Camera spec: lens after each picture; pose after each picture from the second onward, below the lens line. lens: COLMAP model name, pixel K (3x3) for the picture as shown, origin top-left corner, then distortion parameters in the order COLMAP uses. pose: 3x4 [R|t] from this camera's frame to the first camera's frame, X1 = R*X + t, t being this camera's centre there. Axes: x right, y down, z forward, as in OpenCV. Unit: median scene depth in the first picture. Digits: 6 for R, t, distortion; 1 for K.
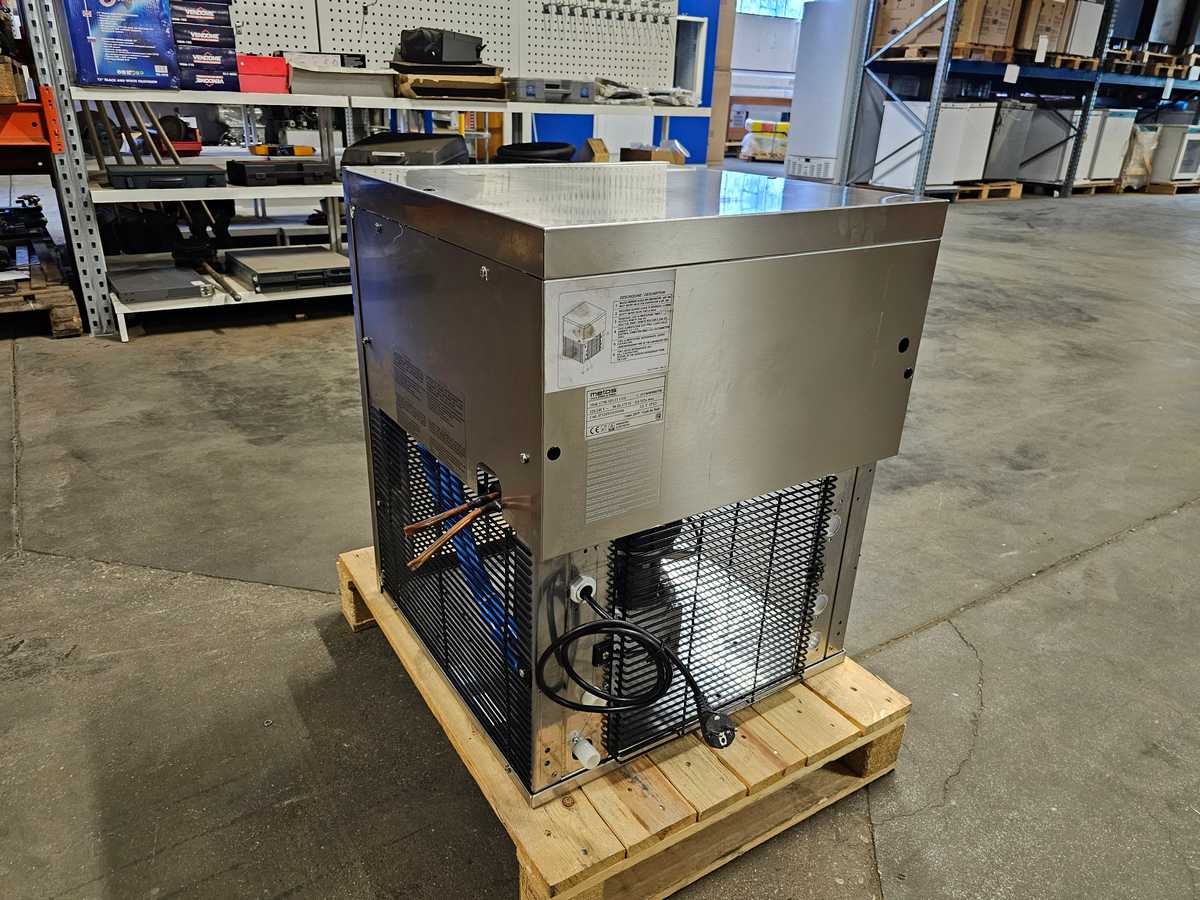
lens RADIAL K [[809.4, 0, 592.5], [0, 809.4, 442.1], [0, 0, 1]] dist [0.032762, -0.023643]
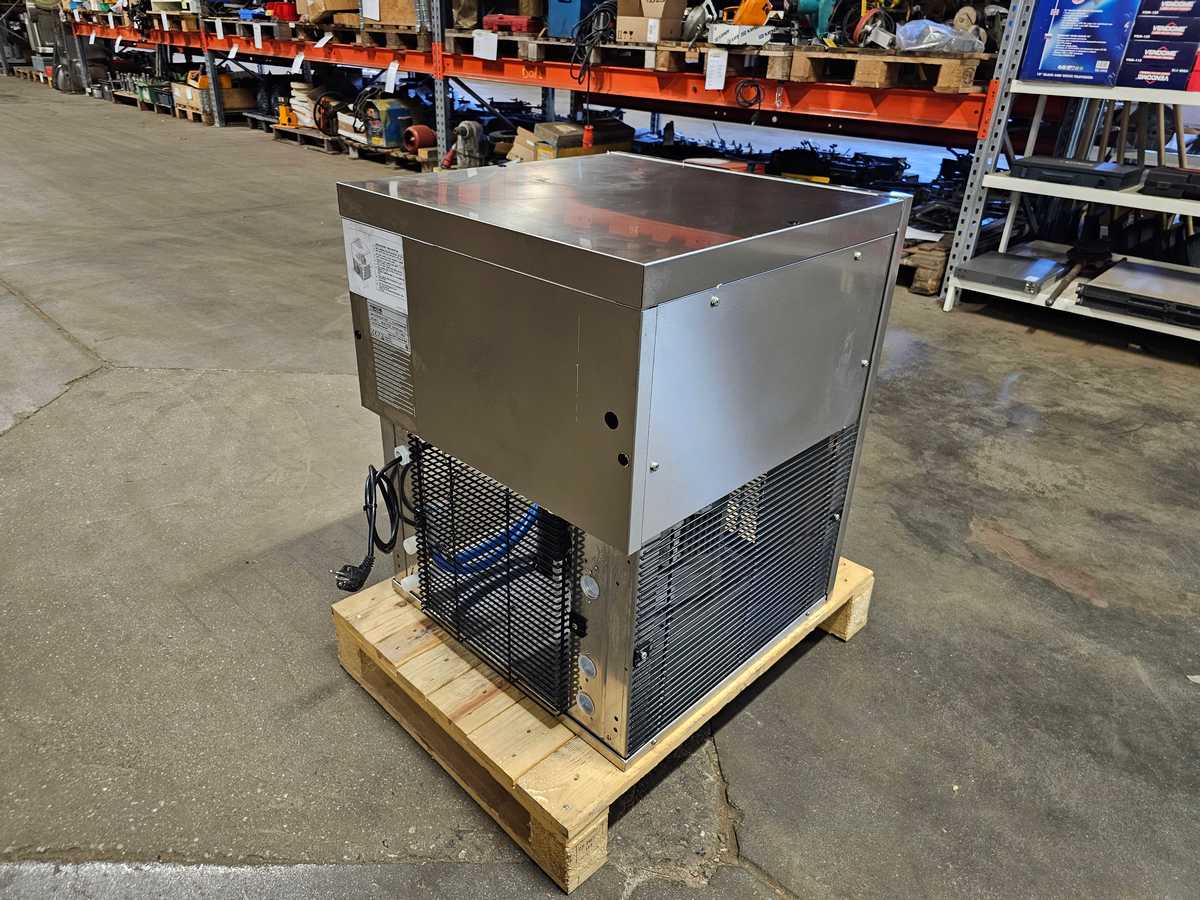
lens RADIAL K [[816.1, 0, 592.7], [0, 816.1, 443.8], [0, 0, 1]] dist [0.022290, -0.028596]
pose [[0.218309, 0.416204, -0.882675, 0.373521], [-0.401920, 0.862564, 0.307316, -0.115014], [0.889270, 0.287675, 0.355587, 0.228598]]
